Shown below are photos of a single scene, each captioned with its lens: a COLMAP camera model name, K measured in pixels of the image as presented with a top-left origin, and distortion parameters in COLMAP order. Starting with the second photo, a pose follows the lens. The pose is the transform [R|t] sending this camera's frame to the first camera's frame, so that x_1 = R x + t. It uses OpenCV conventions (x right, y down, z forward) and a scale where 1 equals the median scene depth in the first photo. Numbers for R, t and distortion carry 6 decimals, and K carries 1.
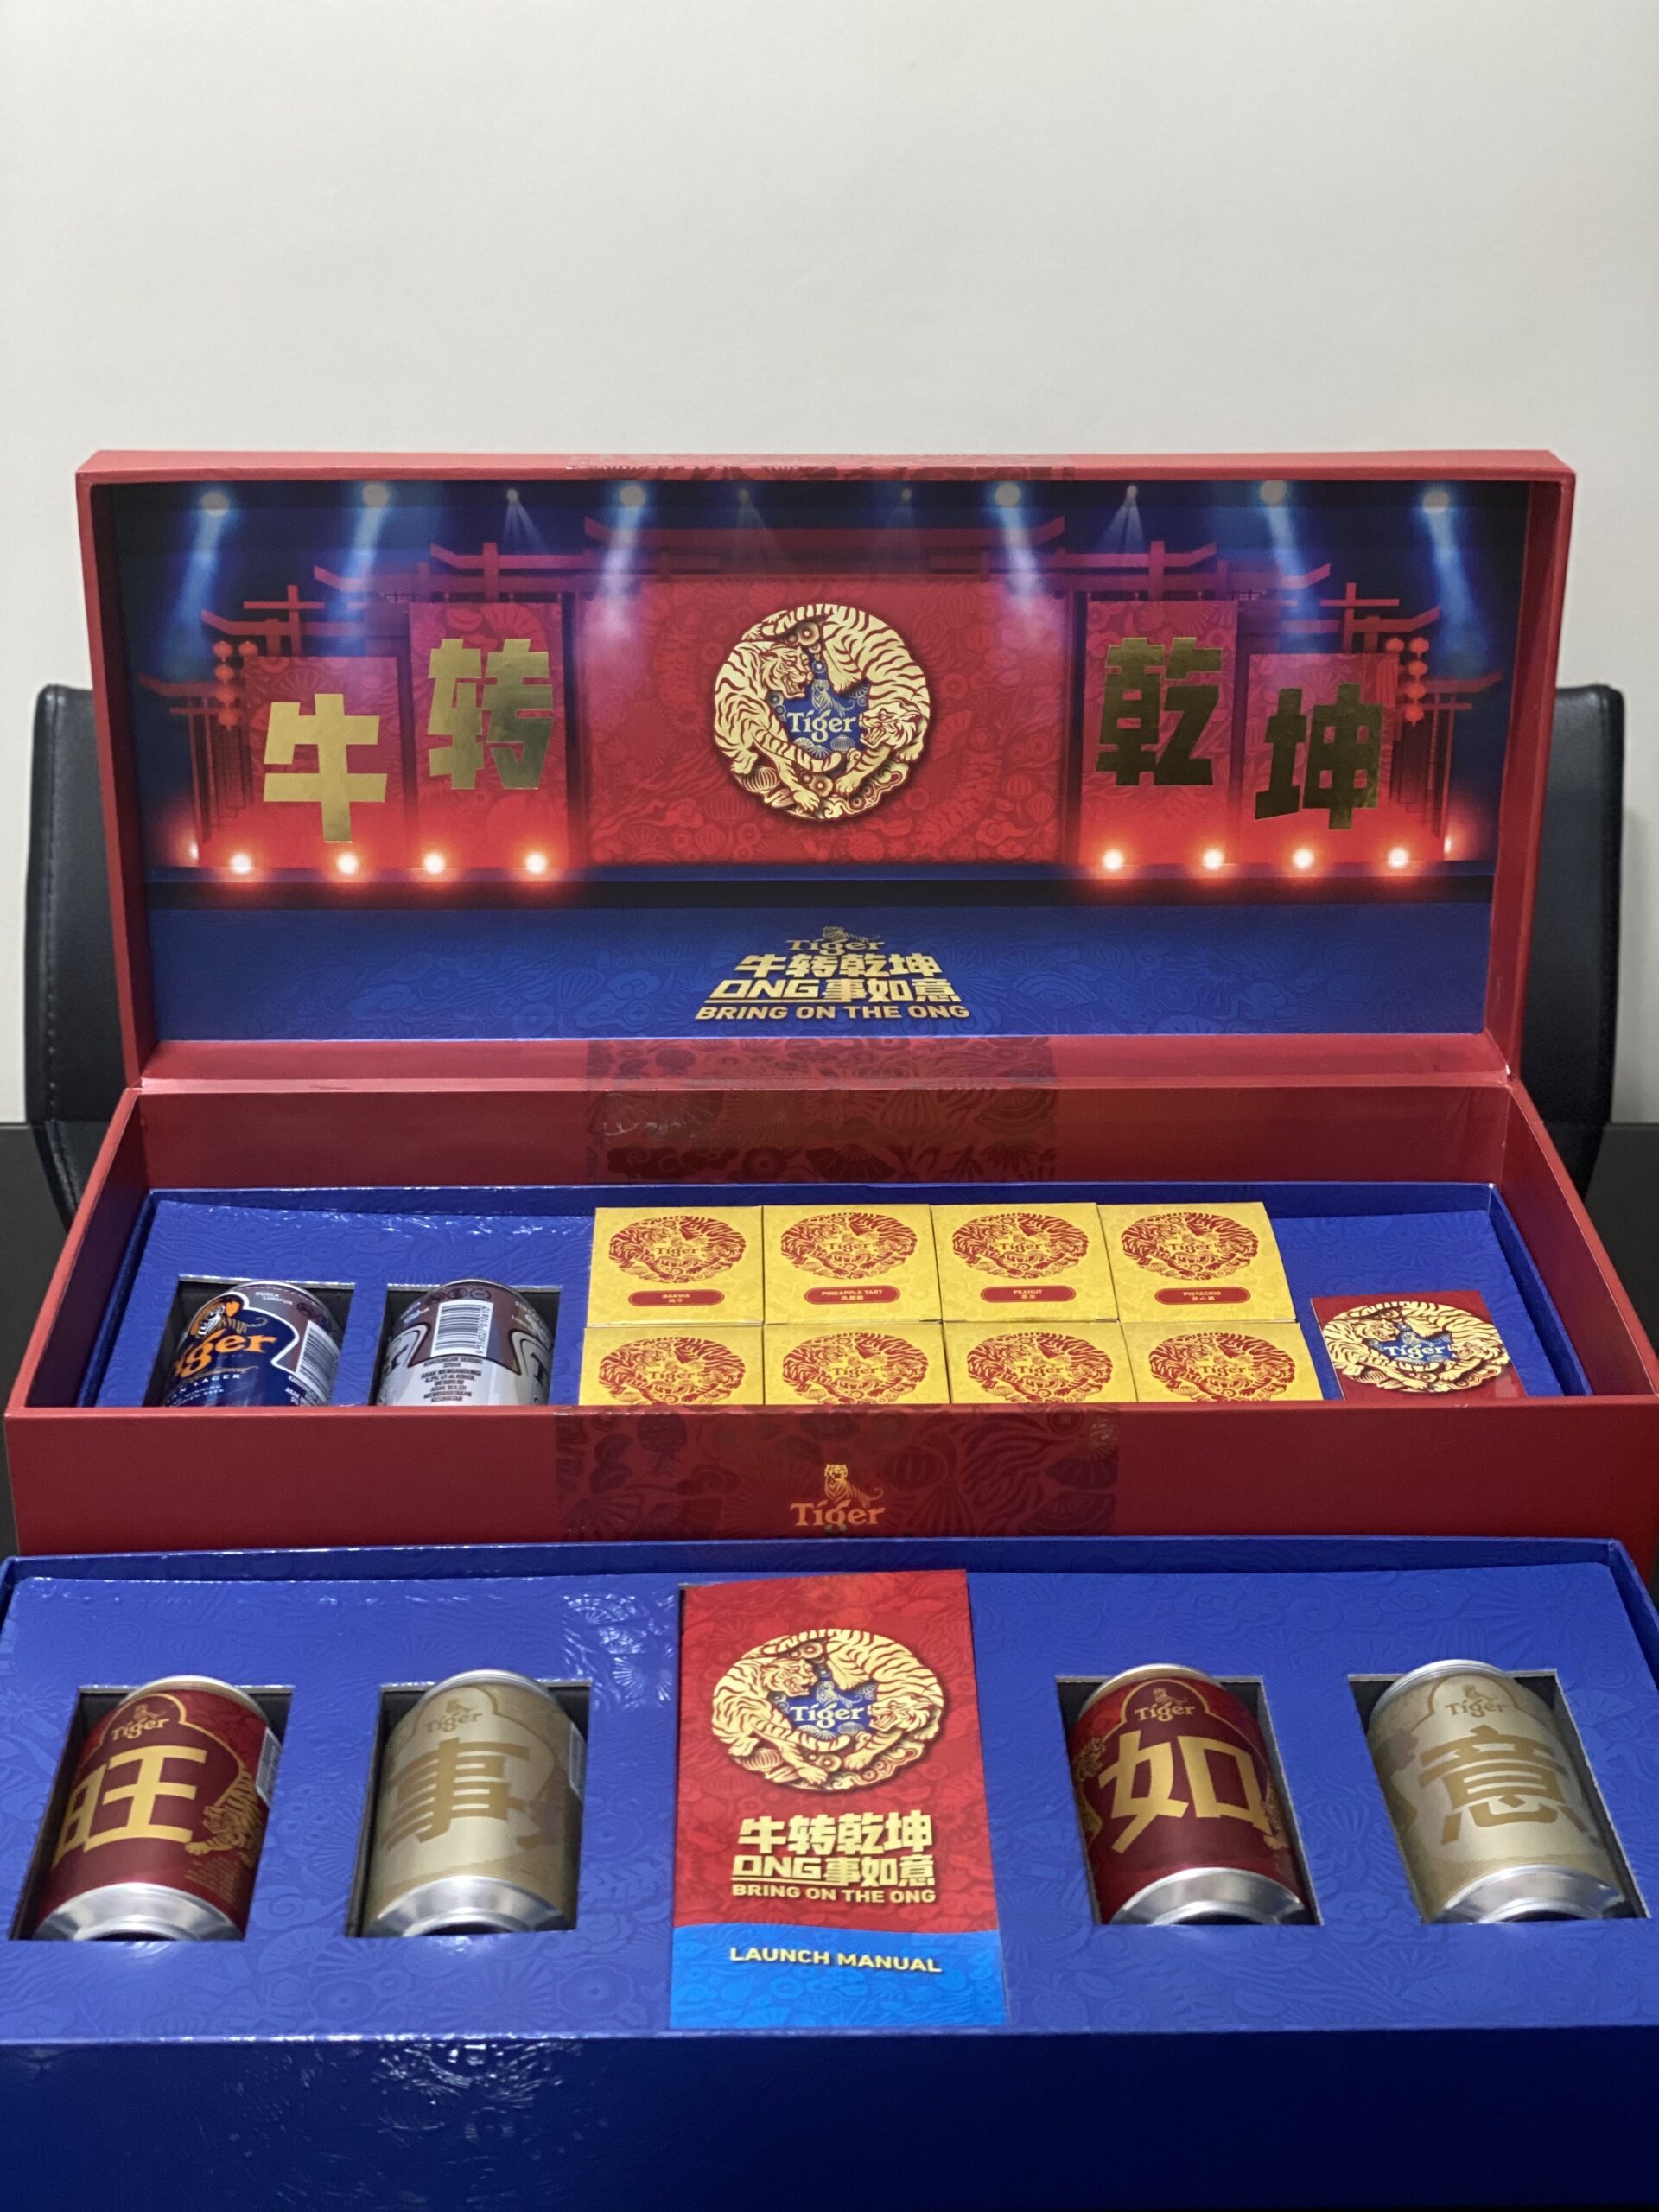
lens RADIAL K [[3282.4, 0, 829.5], [0, 3282.4, 1106.0], [0, 0, 1]] dist [0.143970, -0.090206]
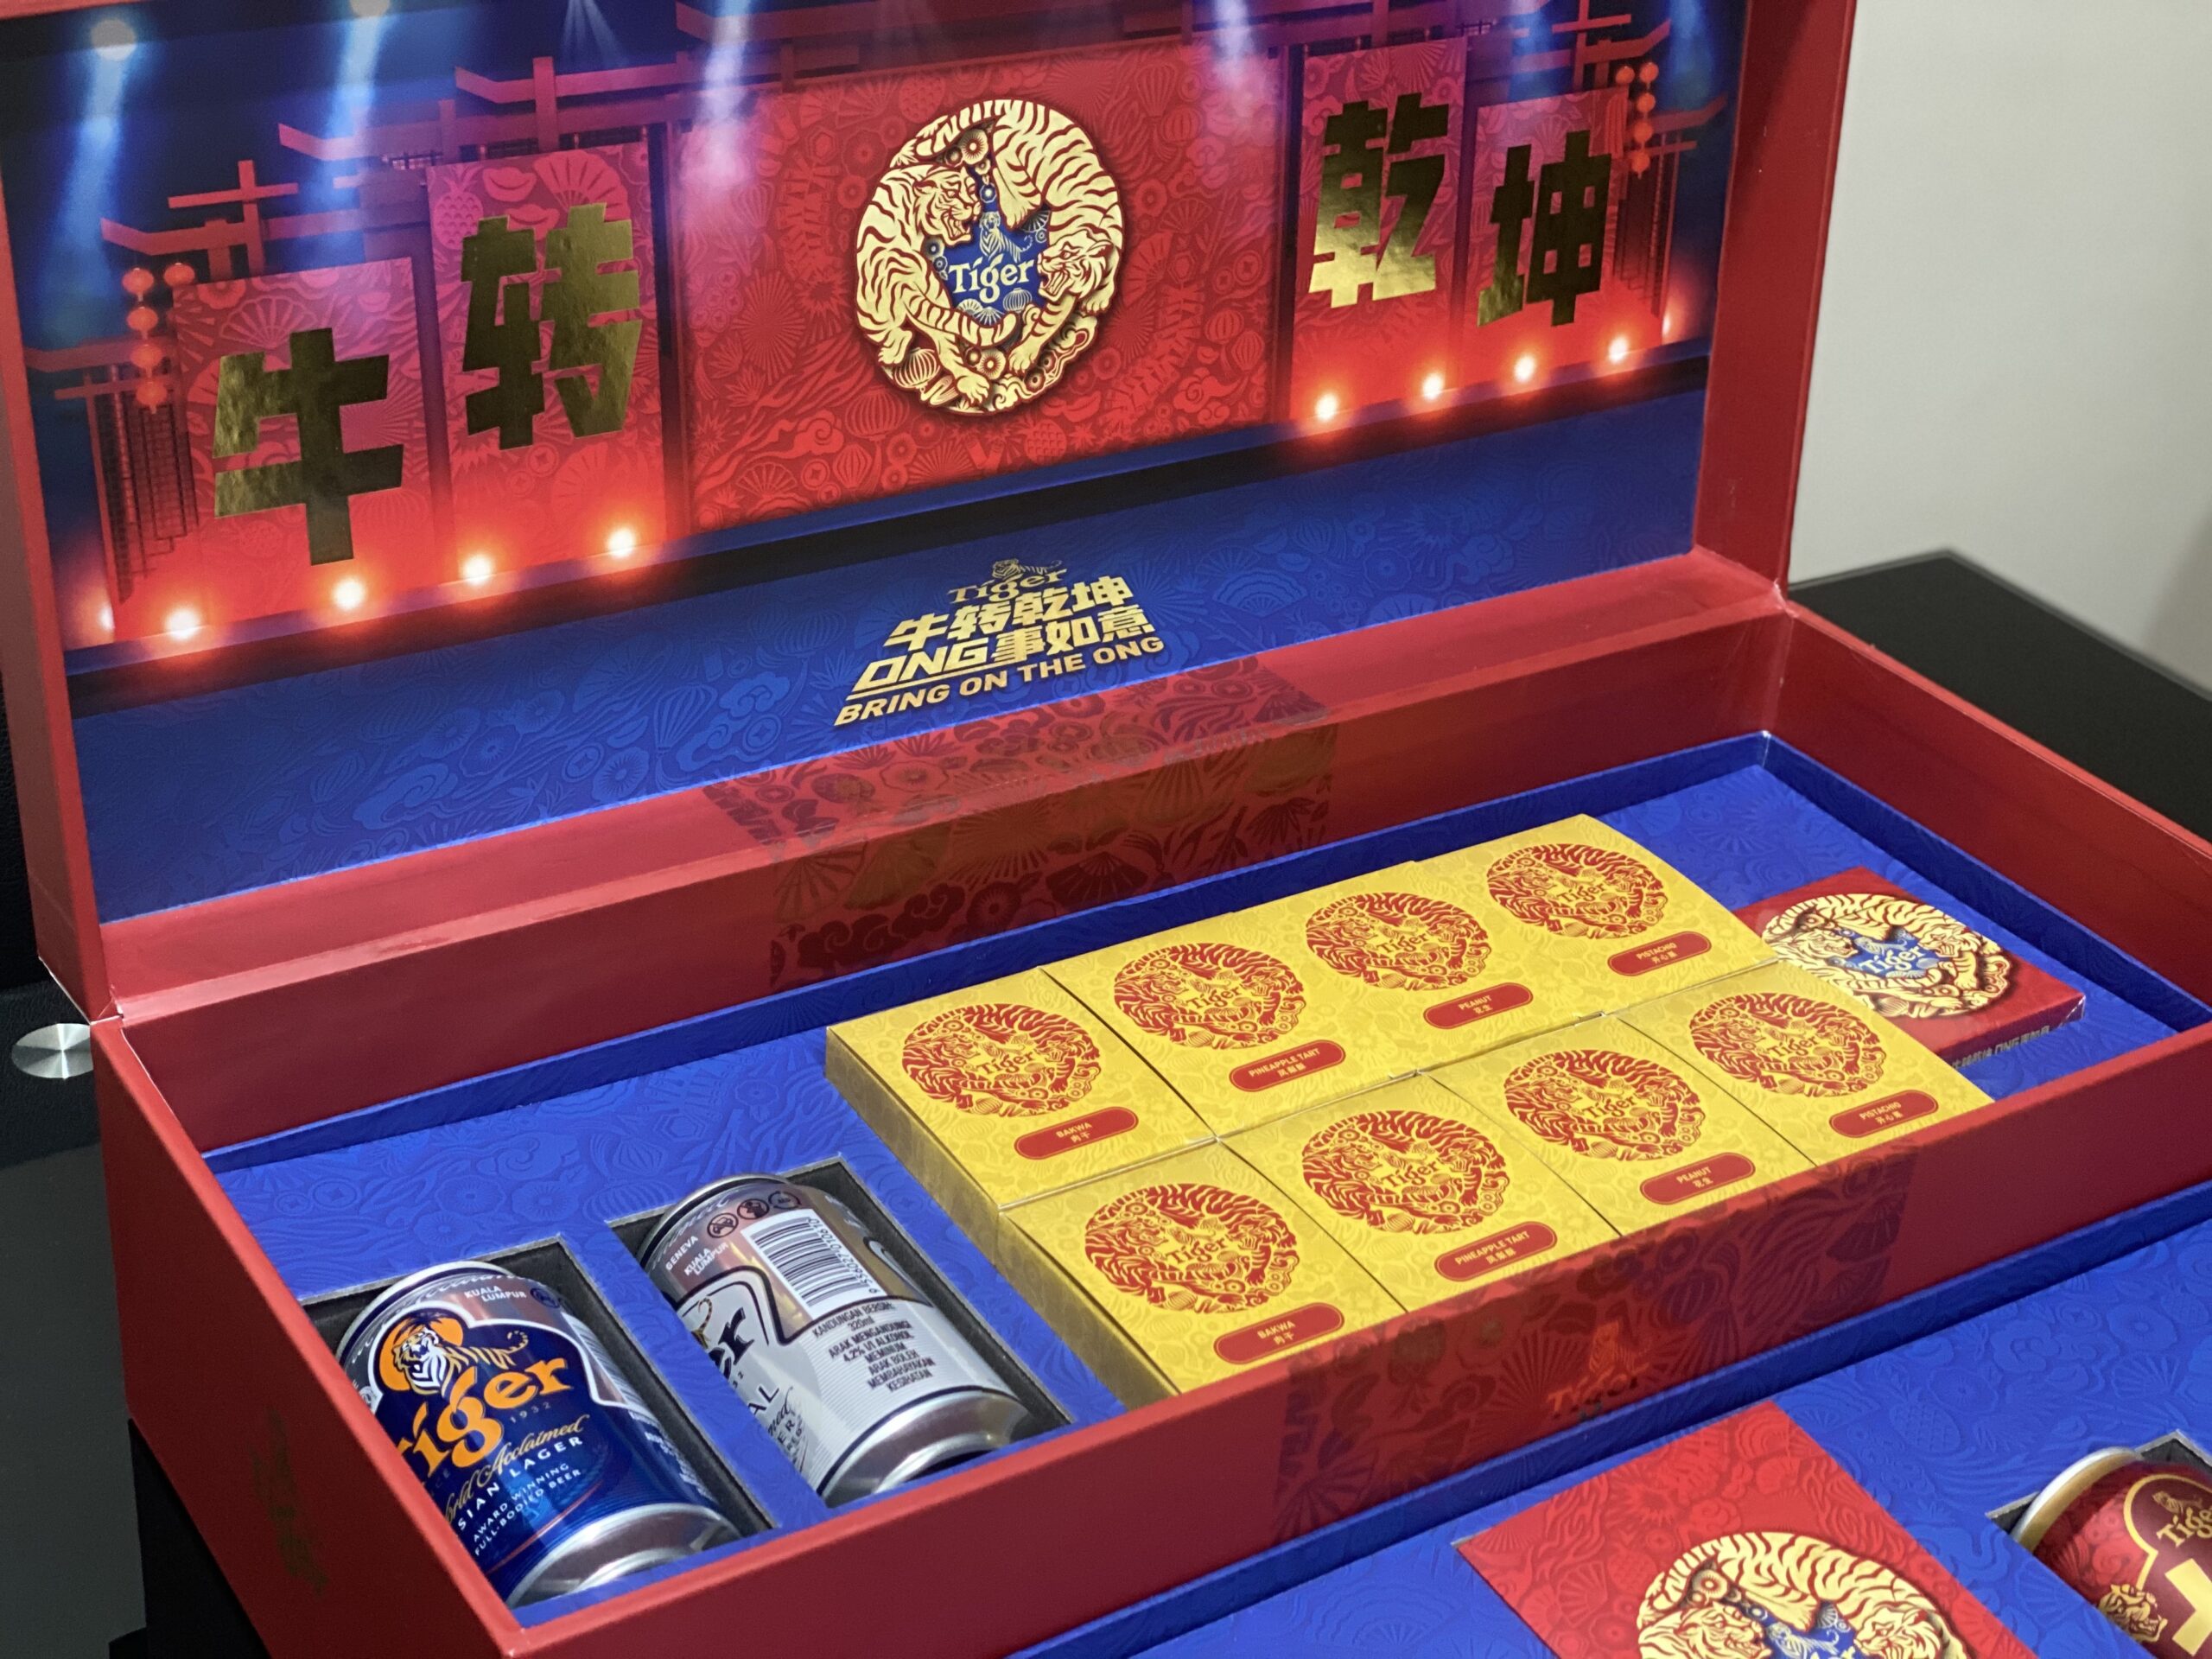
lens RADIAL K [[3282.4, 0, 1106.0], [0, 3282.4, 829.5], [0, 0, 1]] dist [0.143970, -0.090206]
pose [[0.851954, -0.212502, 0.478557, -0.340062], [0.175031, 0.976949, 0.122212, -0.082554], [-0.493496, -0.020357, 0.869510, 0.378133]]
